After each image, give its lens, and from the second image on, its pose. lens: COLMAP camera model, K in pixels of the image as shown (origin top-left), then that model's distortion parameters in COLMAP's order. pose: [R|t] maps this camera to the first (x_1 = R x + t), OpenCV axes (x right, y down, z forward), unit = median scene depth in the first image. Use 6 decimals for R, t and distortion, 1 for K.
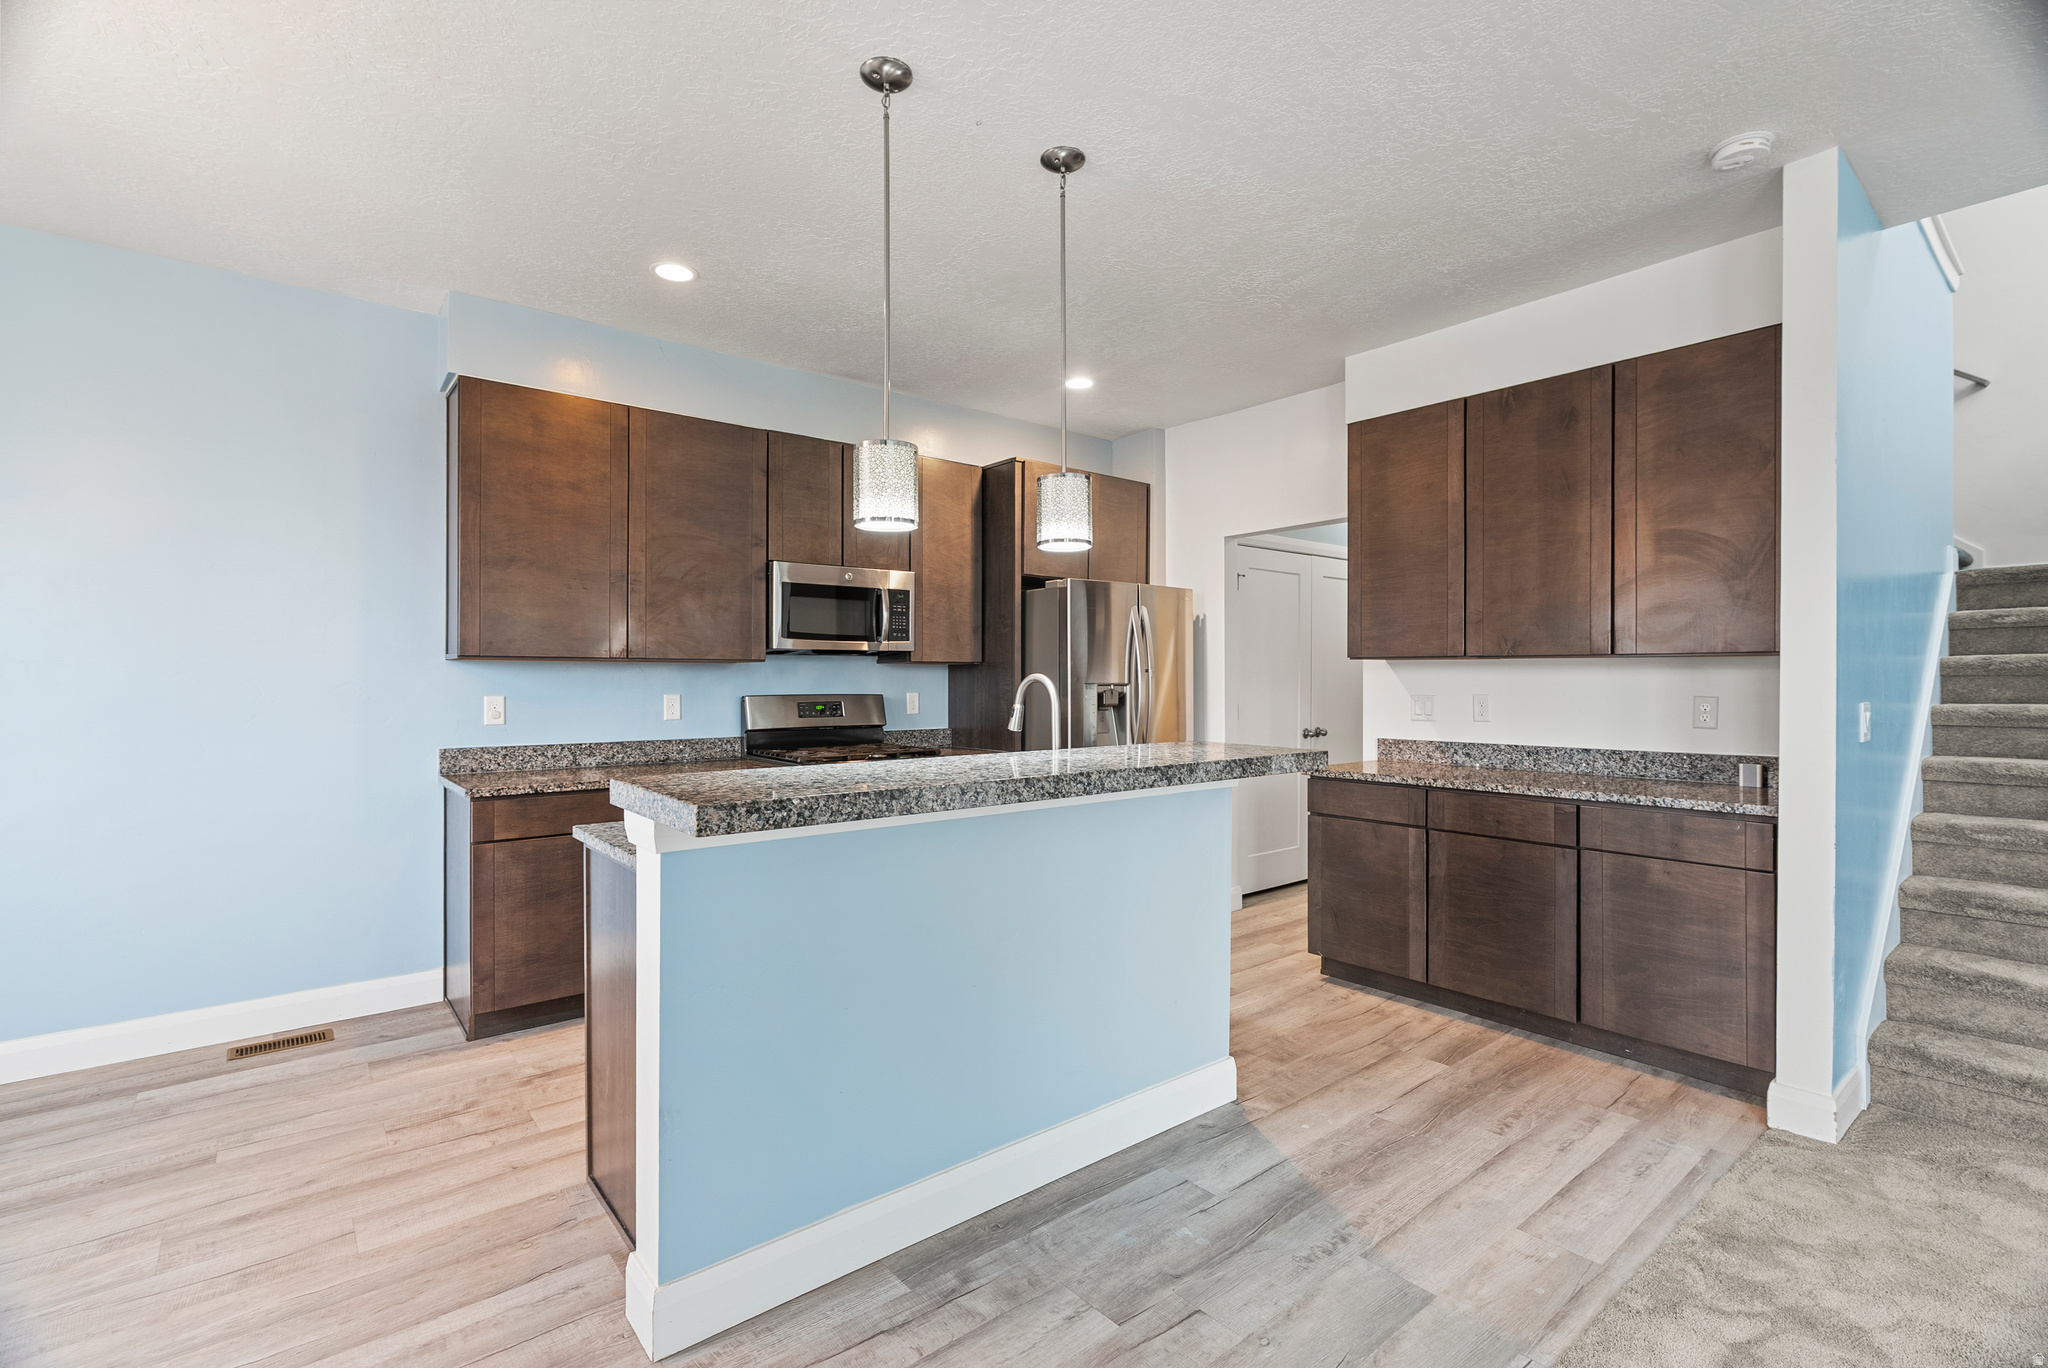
lens RADIAL K [[926.9, 0, 1023.5], [0, 926.9, 671.4], [0, 0, 1]] dist [-0.004493, 0.001666]
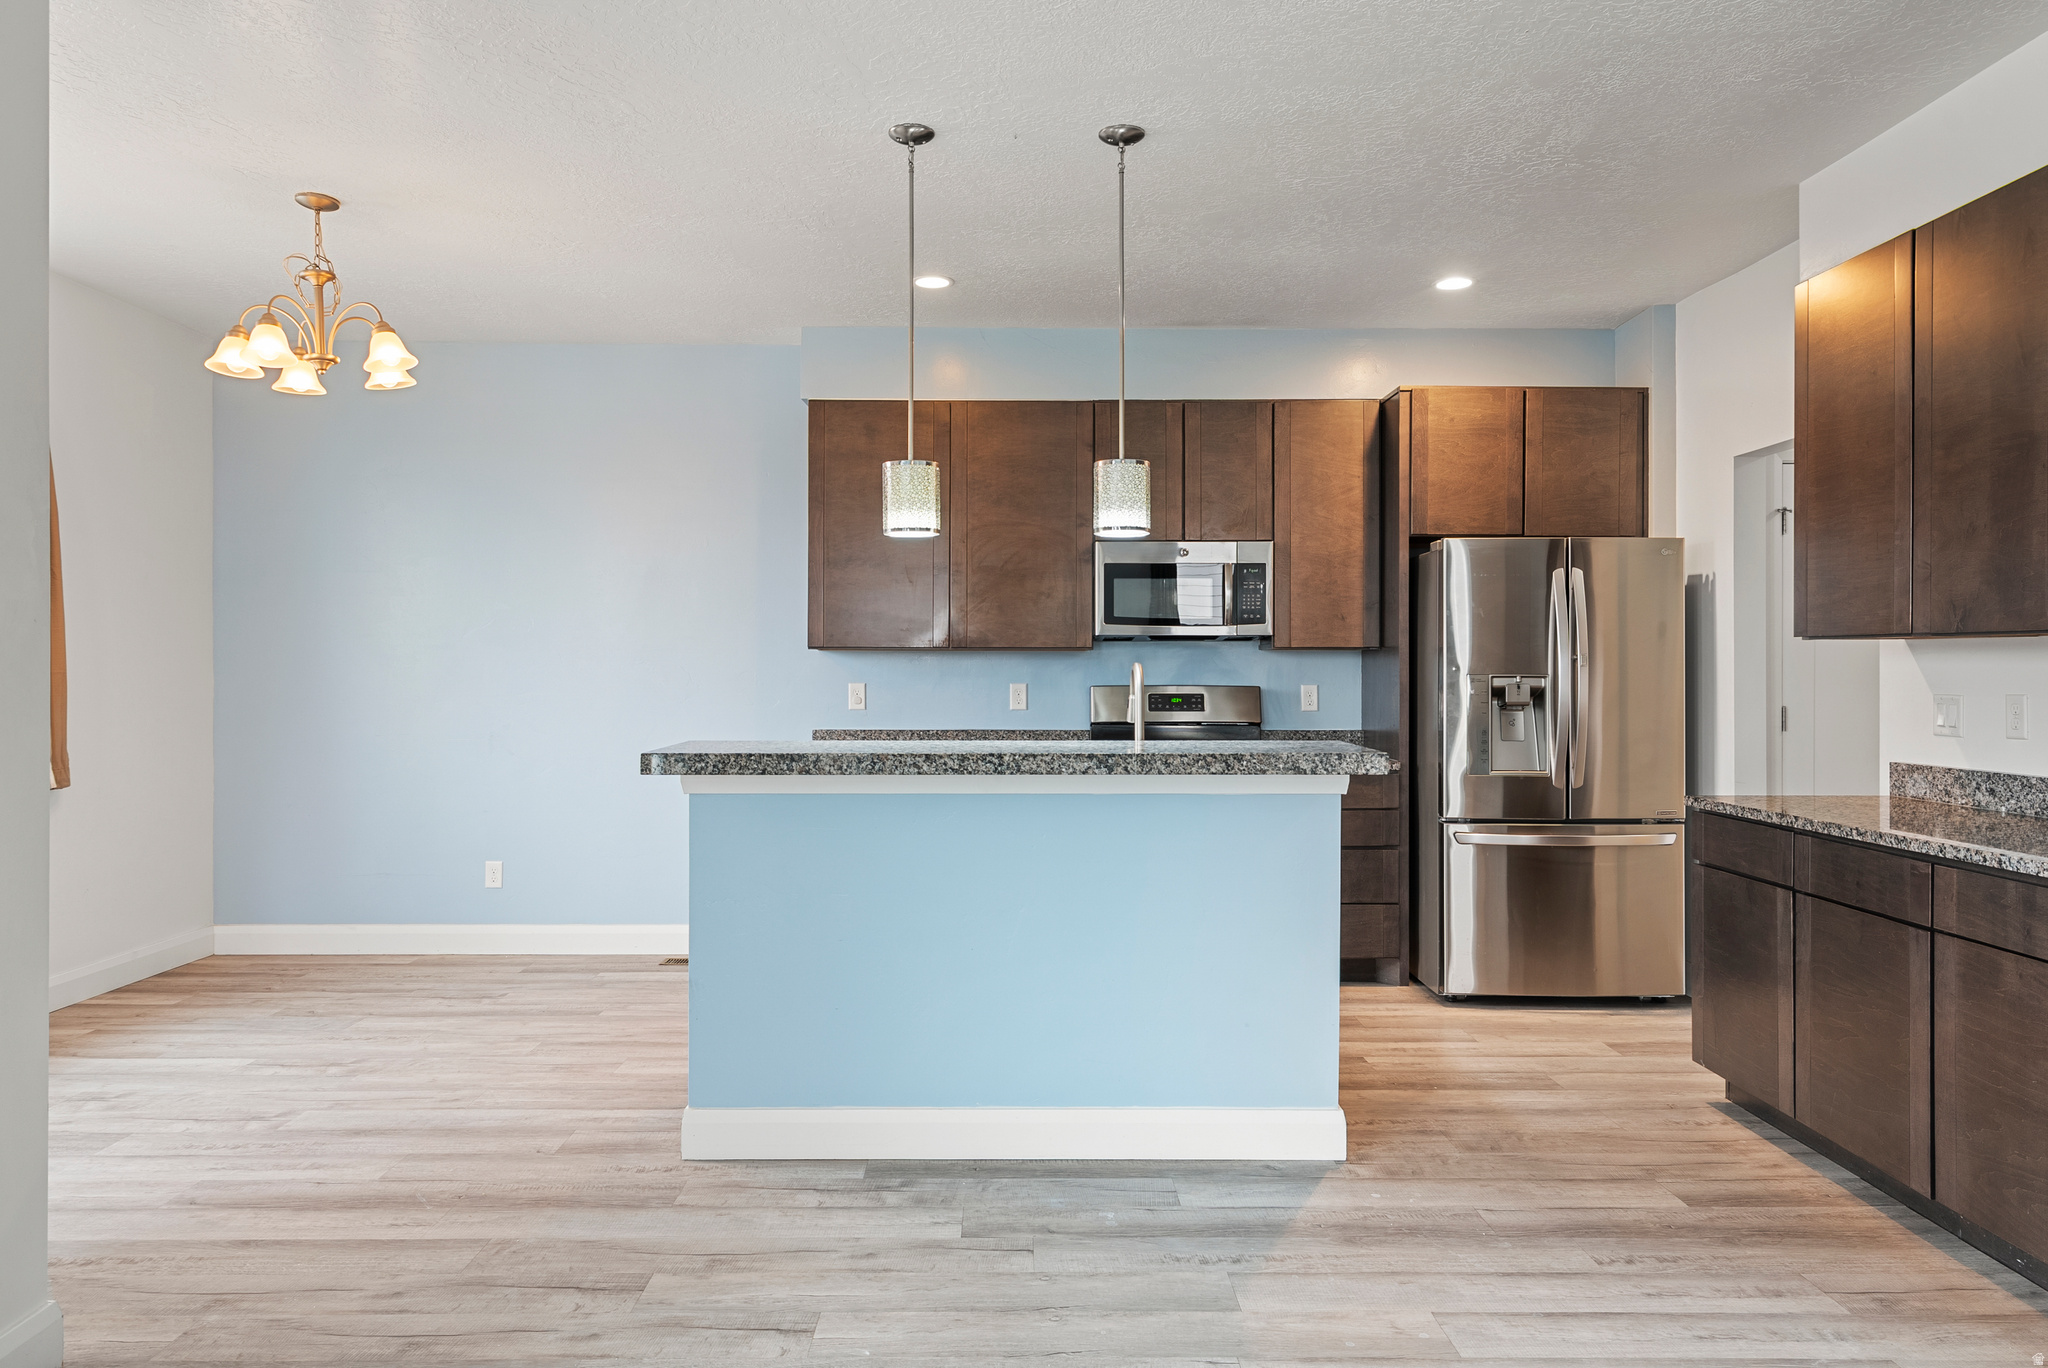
lens RADIAL K [[1343.1, 0, 1024.6], [0, 1343.1, 666.6], [0, 0, 1]] dist [0.005612, 0.002500]
pose [[0.780663, 0.000959, -0.624952, 0.779324], [0.003293, 0.999979, 0.005648, -0.001662], [0.624944, -0.006467, 0.780643, -0.153693]]
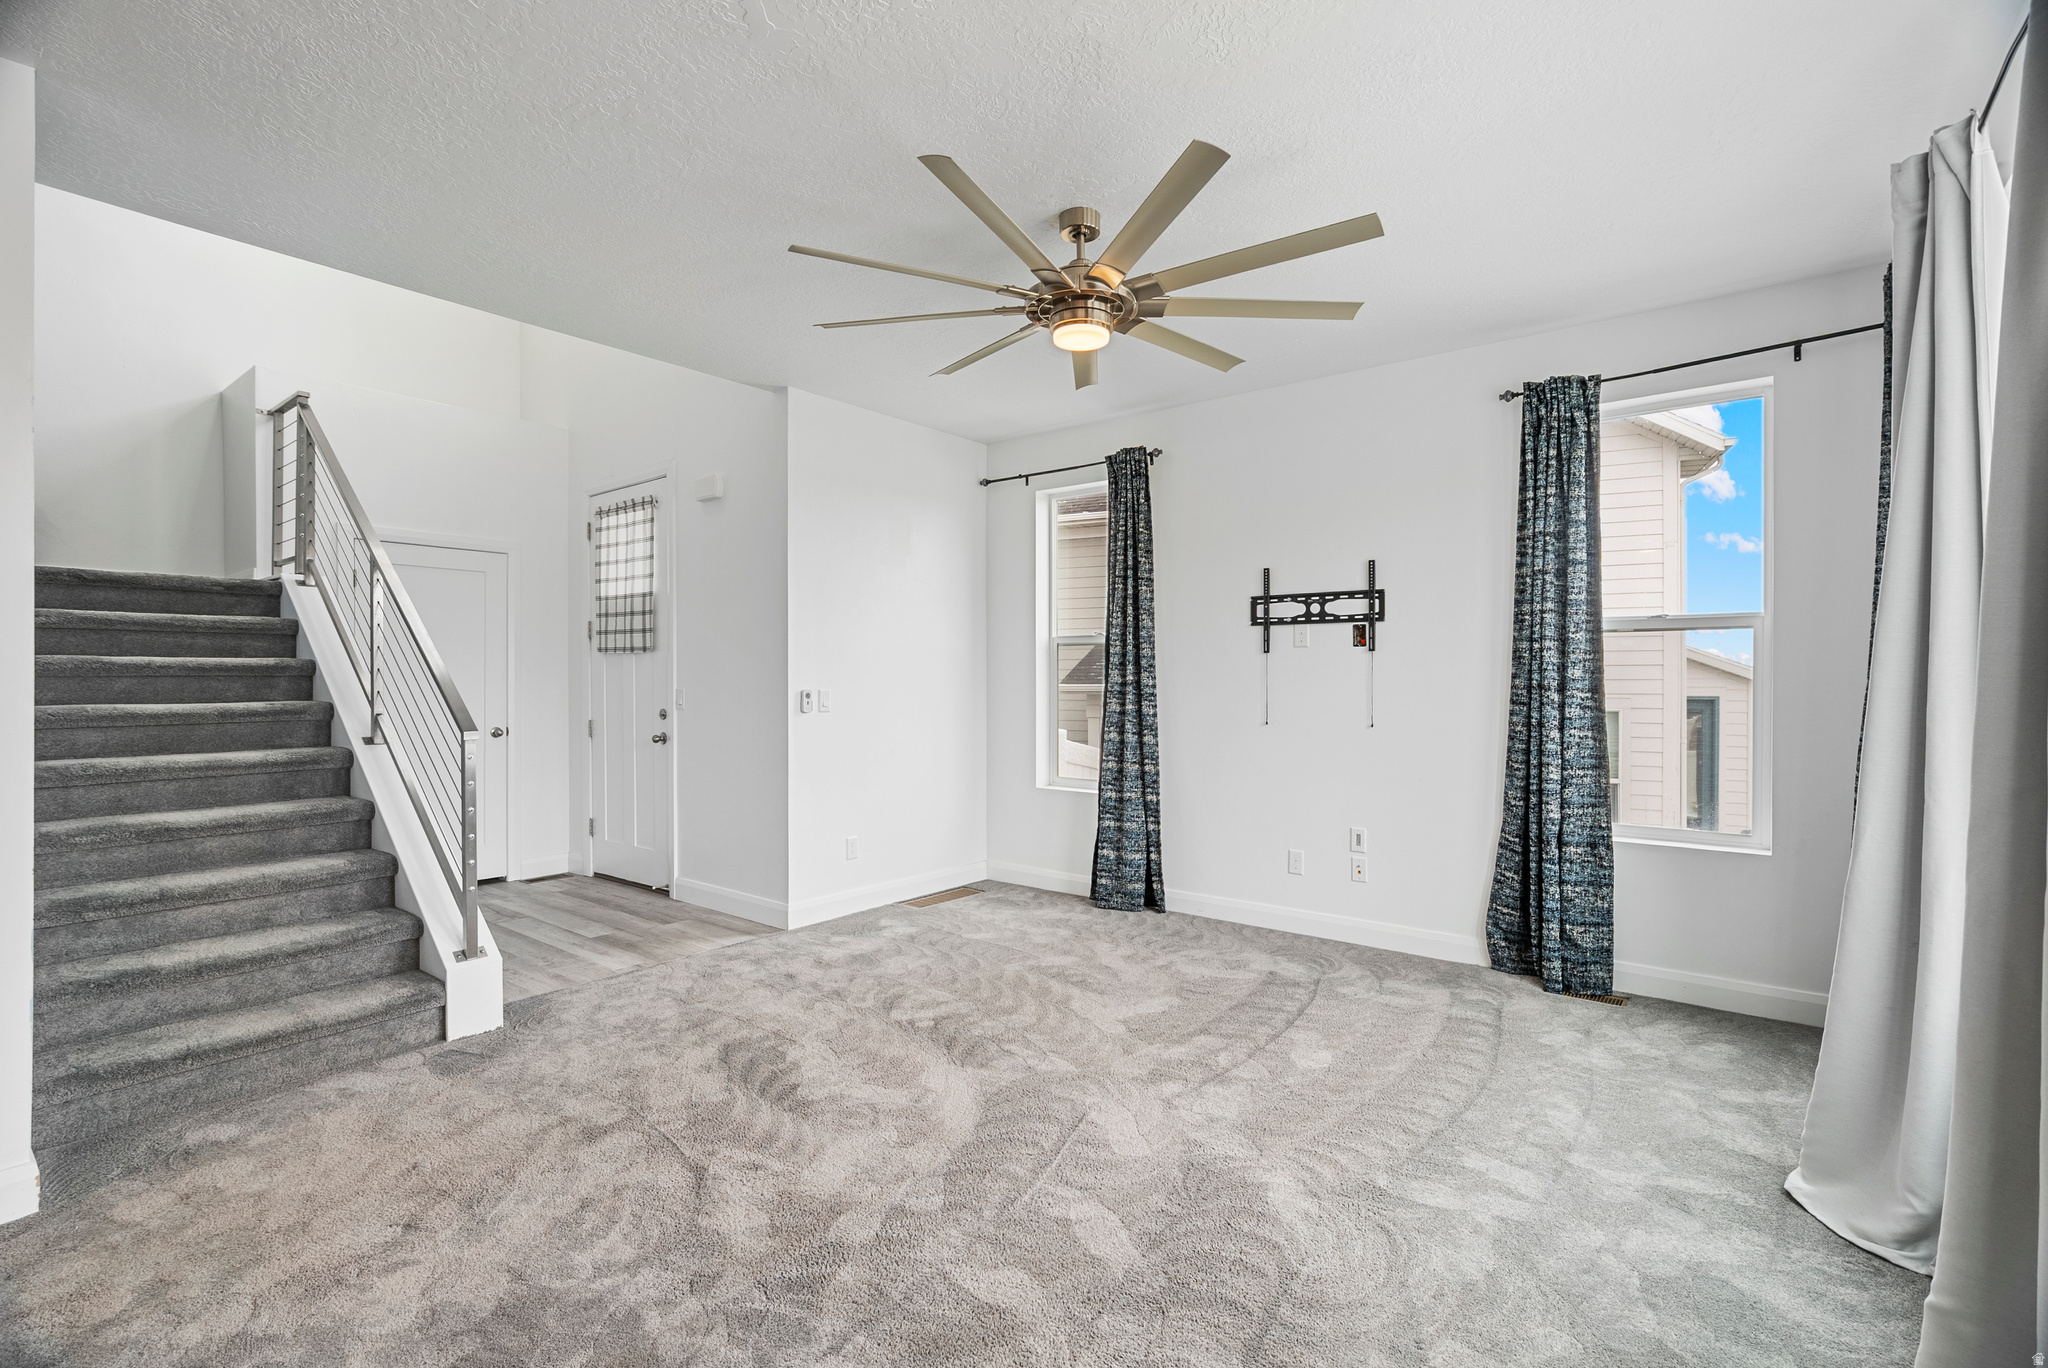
lens RADIAL K [[926.9, 0, 1023.9], [0, 926.9, 677.8], [0, 0, 1]] dist [-0.004493, 0.001666]
pose [[-0.203572, -0.000357, 0.979060, -0.136598], [-0.007948, 0.999968, -0.001288, -0.000826], [-0.979028, -0.008044, -0.203569, 0.215230]]
